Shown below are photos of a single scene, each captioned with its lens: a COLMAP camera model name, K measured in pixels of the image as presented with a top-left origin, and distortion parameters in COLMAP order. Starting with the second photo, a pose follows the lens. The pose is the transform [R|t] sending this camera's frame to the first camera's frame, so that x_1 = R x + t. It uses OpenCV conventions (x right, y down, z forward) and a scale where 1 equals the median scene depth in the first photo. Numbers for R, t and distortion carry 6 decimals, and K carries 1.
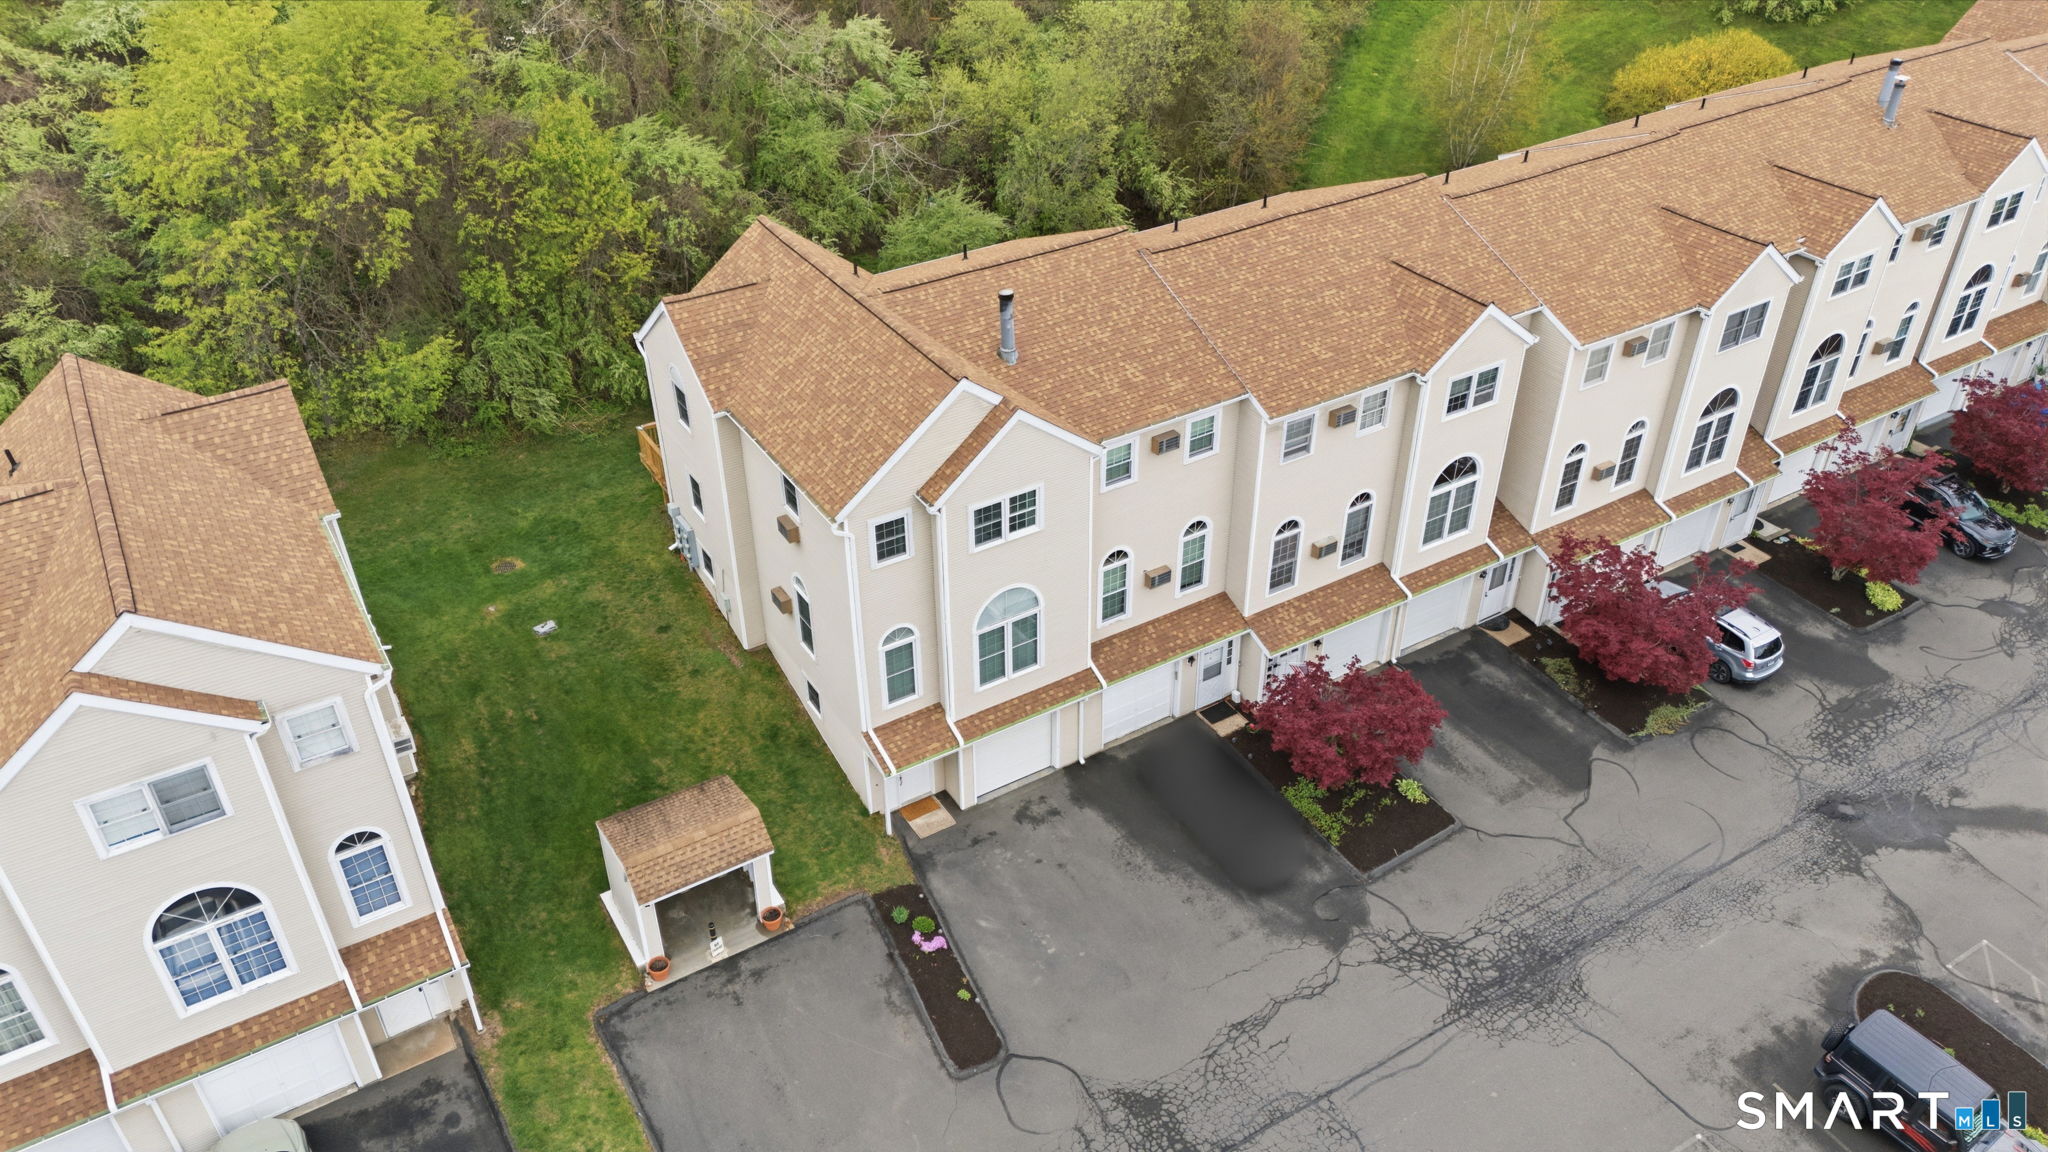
lens RADIAL K [[1514.8, 0, 1024.0], [0, 1514.8, 576.0], [0, 0, 1]] dist [0.018794, -0.008181]
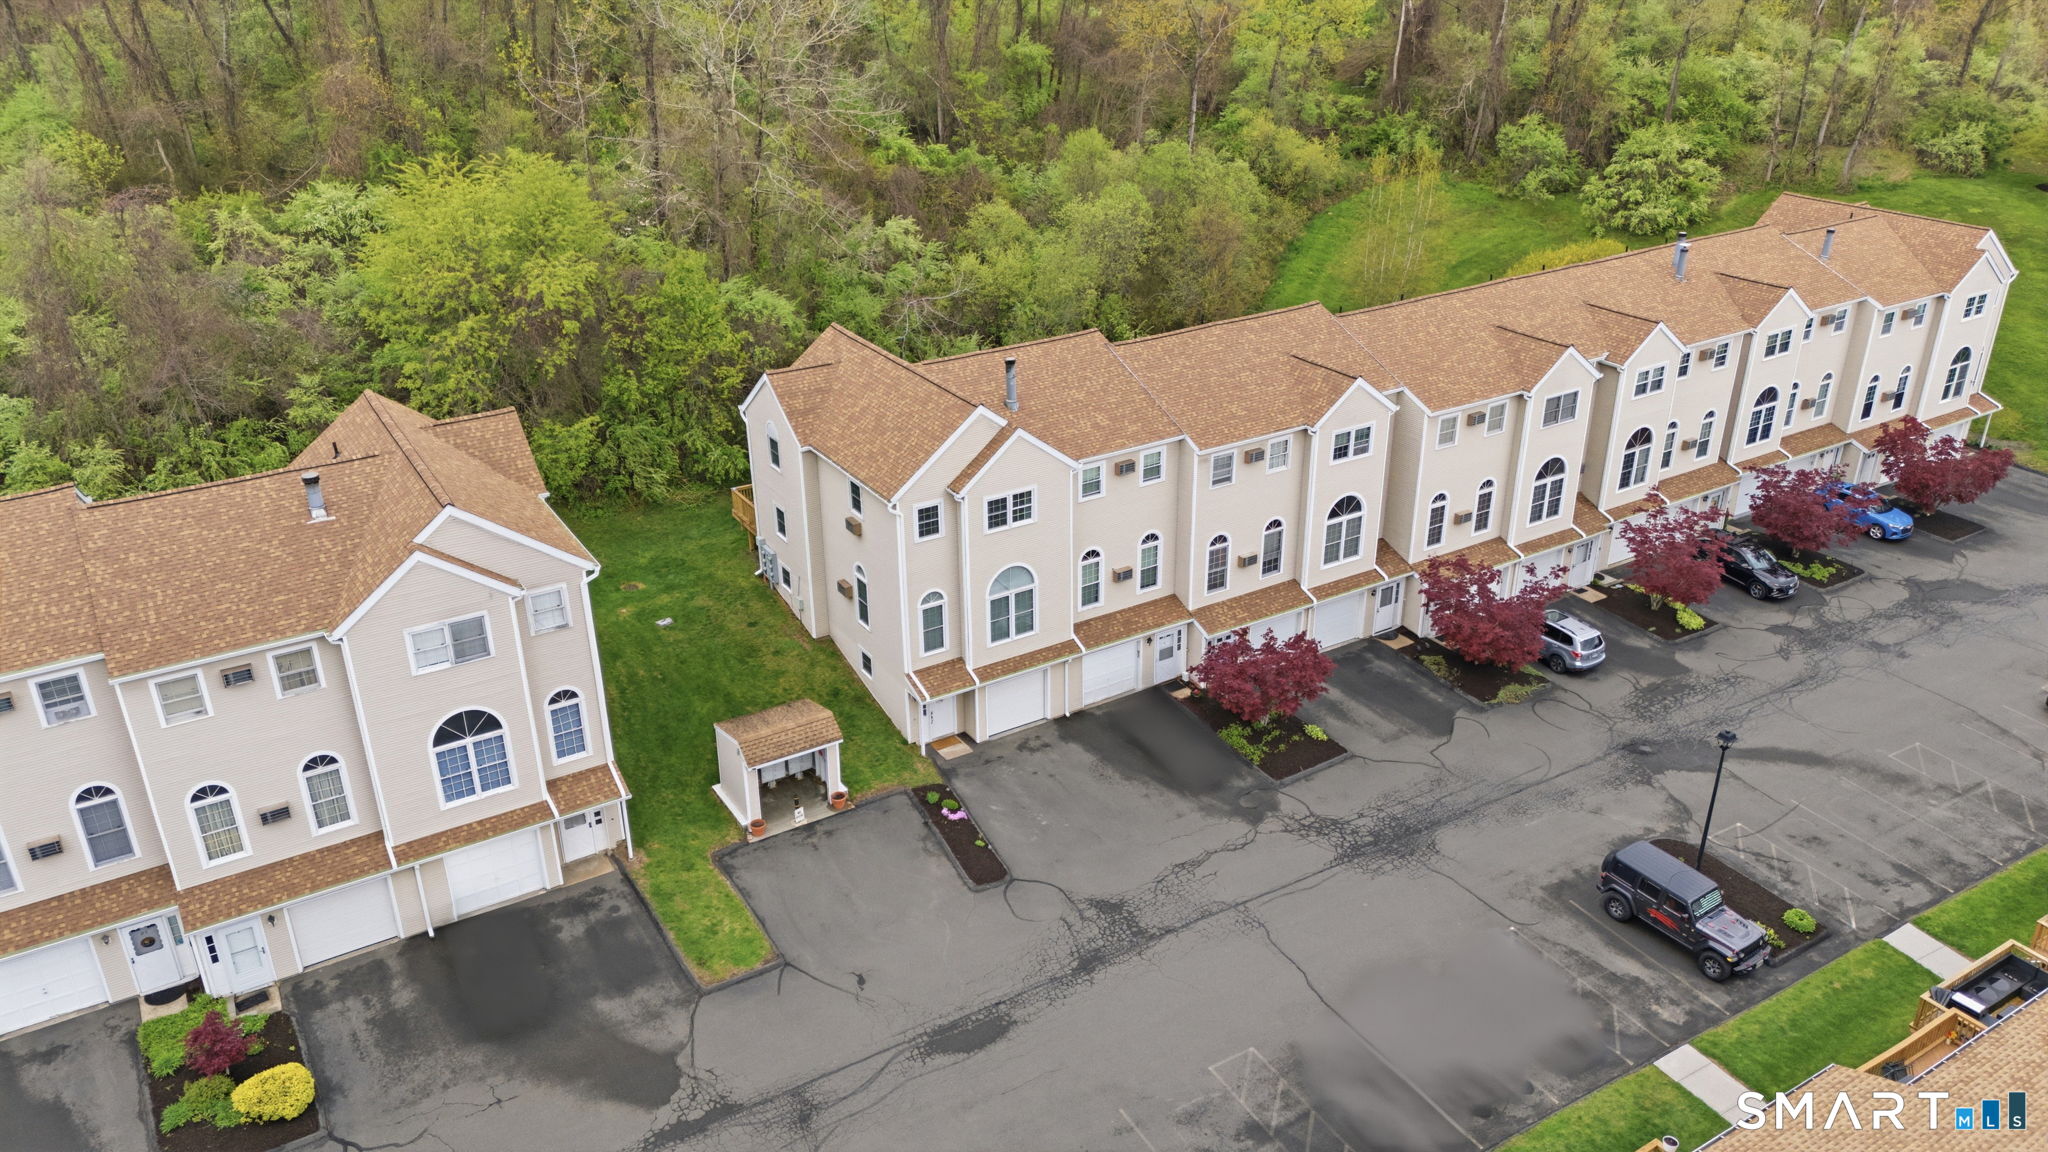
lens RADIAL K [[1514.8, 0, 1024.0], [0, 1514.8, 576.0], [0, 0, 1]] dist [0.018794, -0.008181]
pose [[0.999991, -0.003148, -0.002765, 0.004126], [0.002646, 0.986156, -0.165801, 0.225428], [0.003249, 0.165793, 0.986155, -0.332671]]
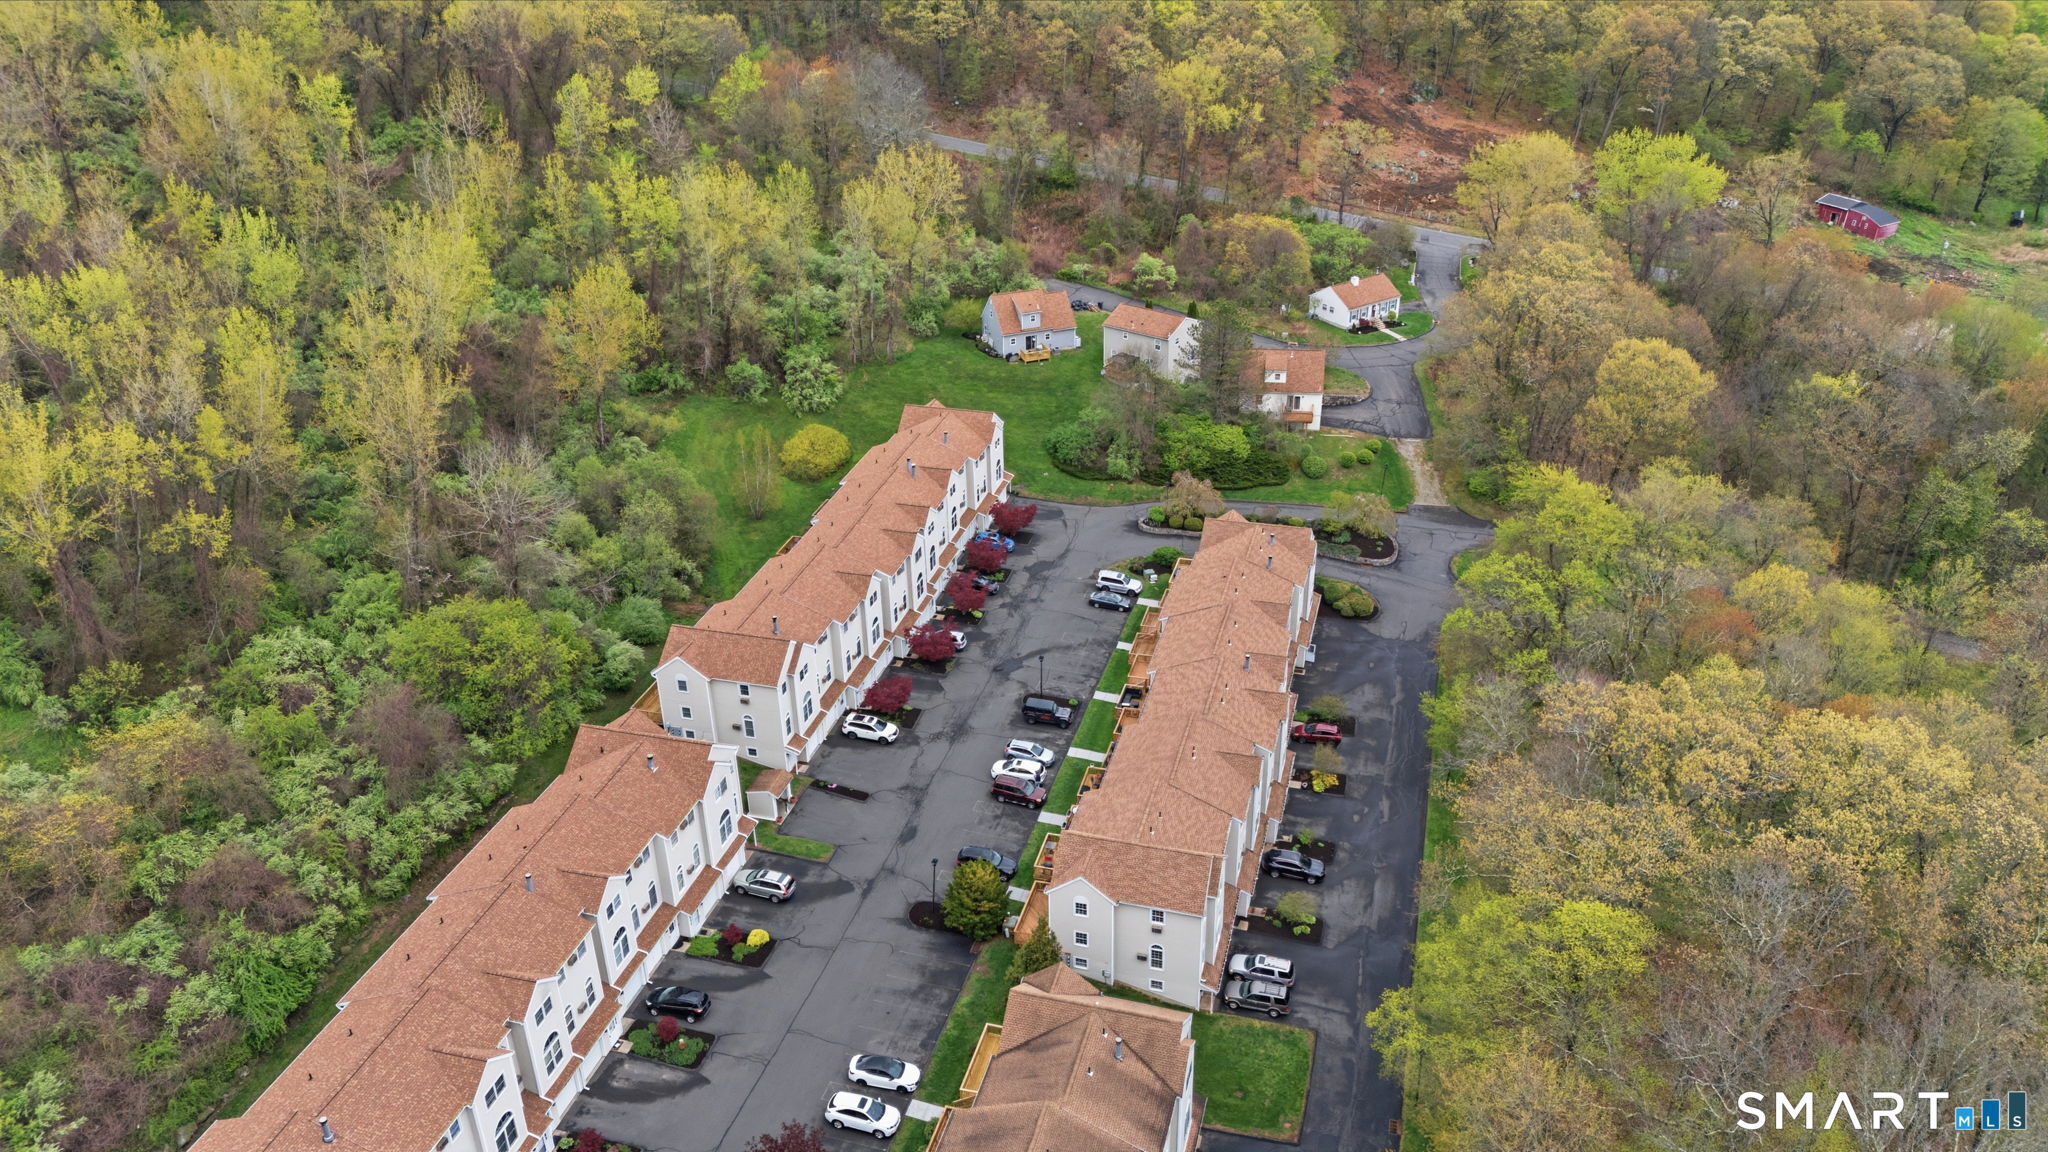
lens RADIAL K [[1514.8, 0, 1024.0], [0, 1514.8, 576.0], [0, 0, 1]] dist [0.018794, -0.008181]
pose [[0.734812, -0.329783, 0.592701, -1.566121], [0.397740, 0.917335, 0.017306, -0.096506], [-0.549413, 0.223024, 0.805237, -2.107551]]
